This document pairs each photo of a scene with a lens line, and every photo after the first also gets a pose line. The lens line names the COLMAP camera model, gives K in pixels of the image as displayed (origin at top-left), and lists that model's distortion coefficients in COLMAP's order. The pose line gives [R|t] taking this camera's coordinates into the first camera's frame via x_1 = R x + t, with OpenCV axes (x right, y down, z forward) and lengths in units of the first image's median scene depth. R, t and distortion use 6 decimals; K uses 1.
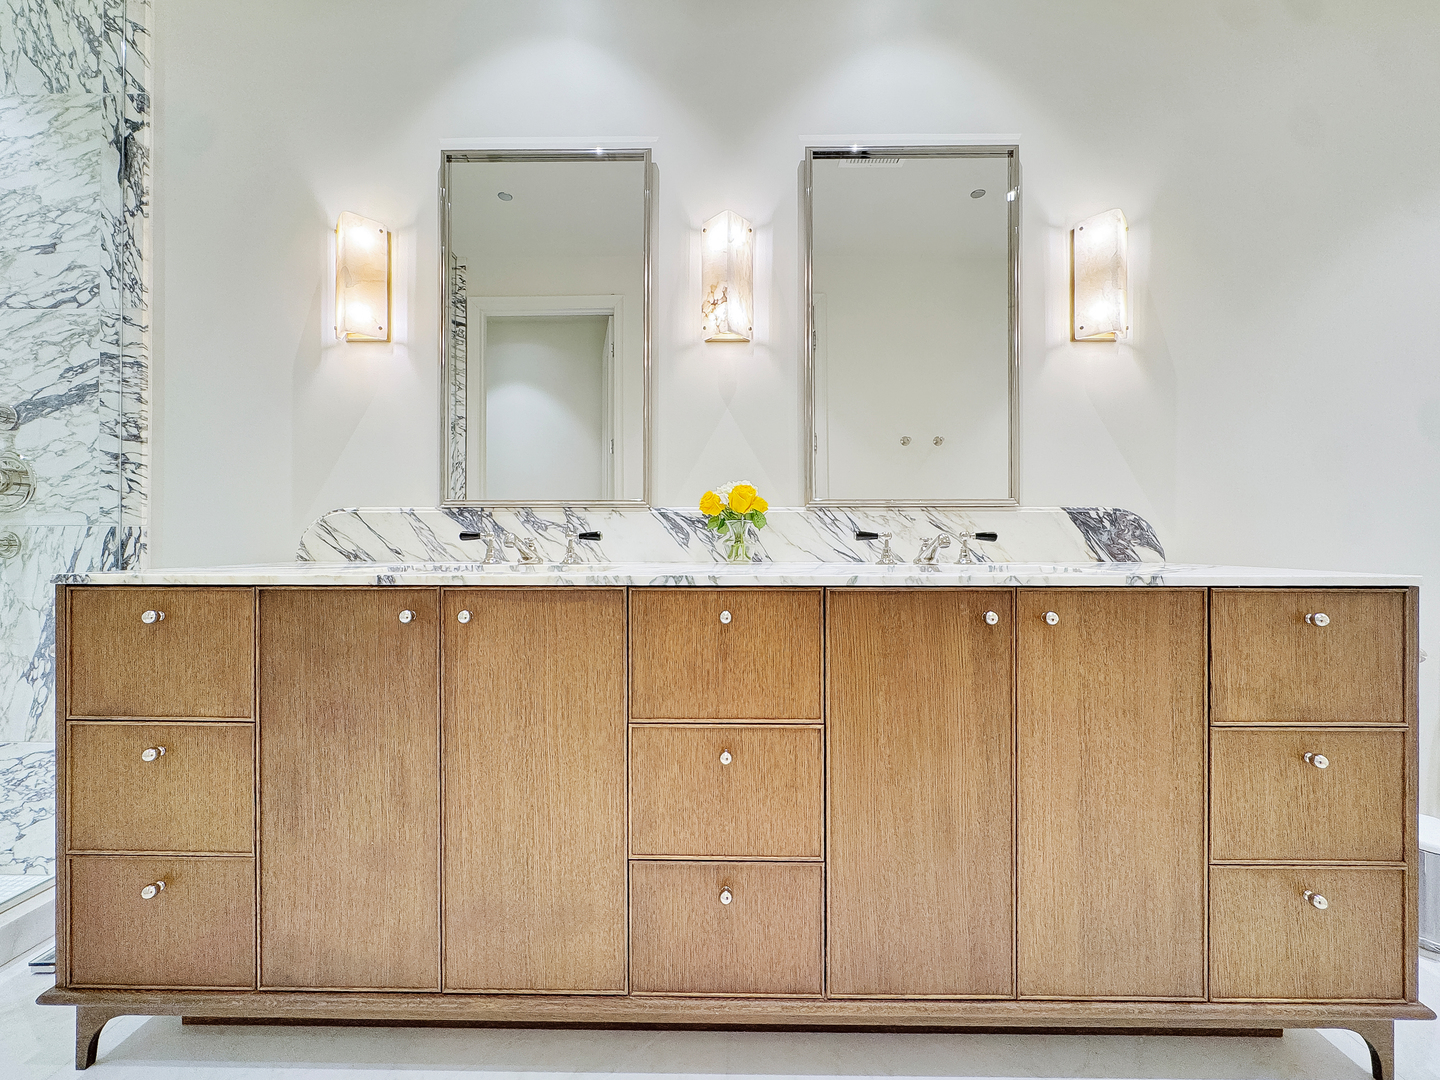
lens RADIAL K [[593.3, 0, 719.8], [0, 593.3, 537.6], [0, 0, 1]] dist [-0.003785, 0.000419]
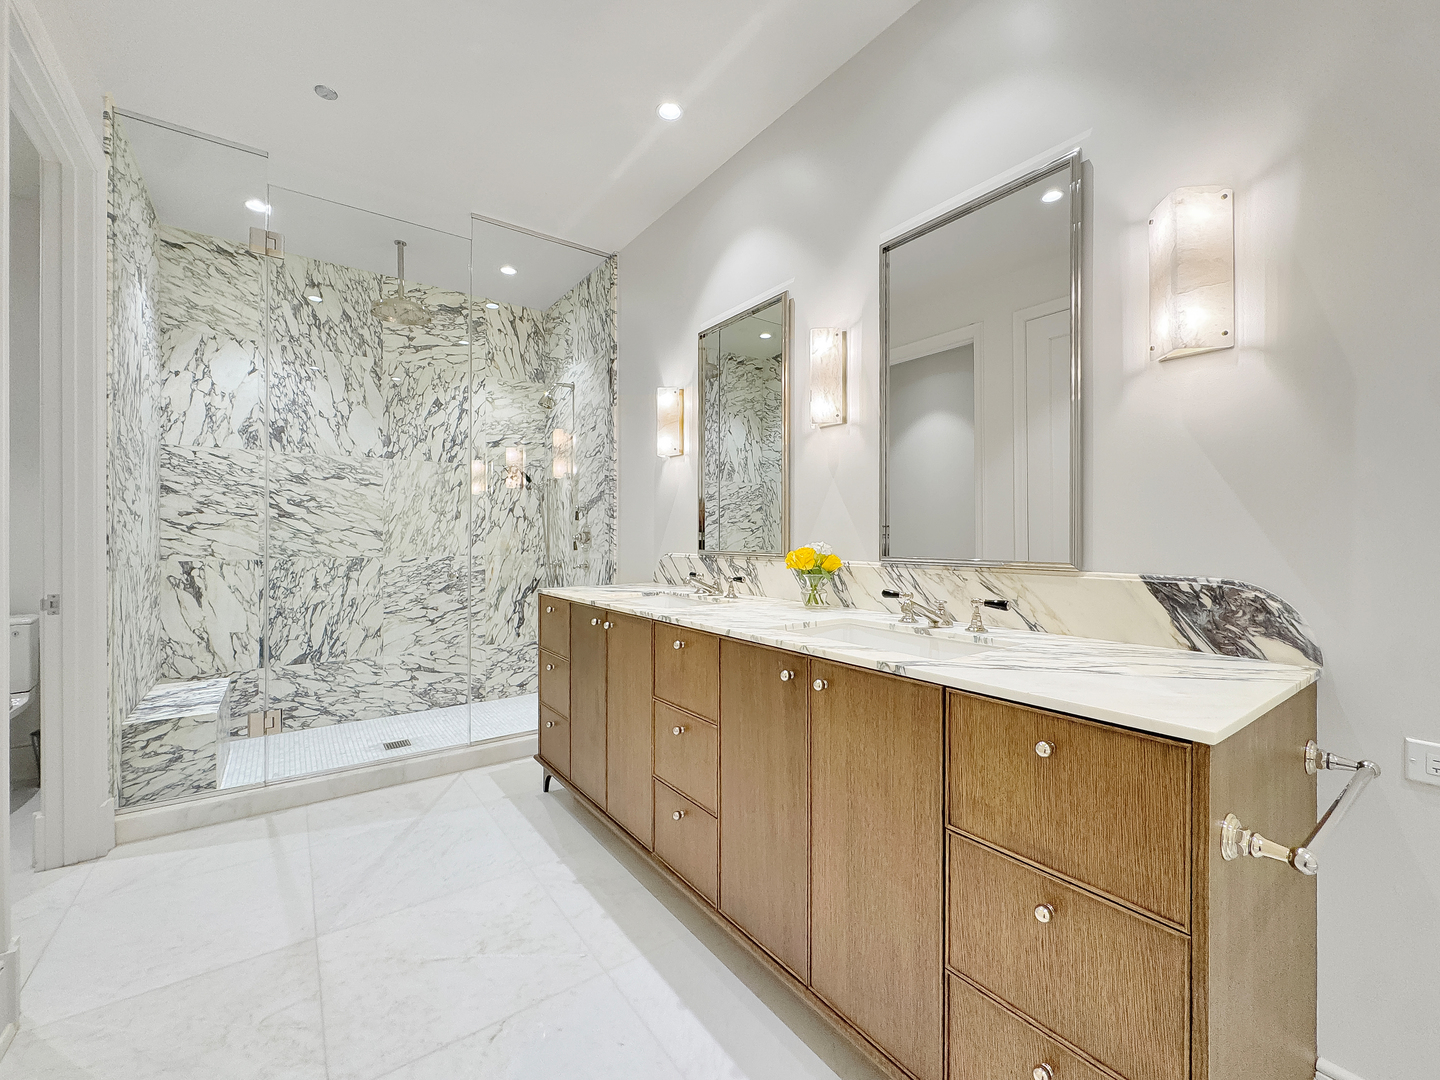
lens RADIAL K [[593.3, 0, 721.8], [0, 593.3, 538.3], [0, 0, 1]] dist [-0.003785, 0.000419]
pose [[0.607224, 0.003317, -0.794524, 0.873389], [0.000790, 0.999988, 0.004778, -0.105762], [0.794530, -0.003529, 0.607215, 0.068177]]
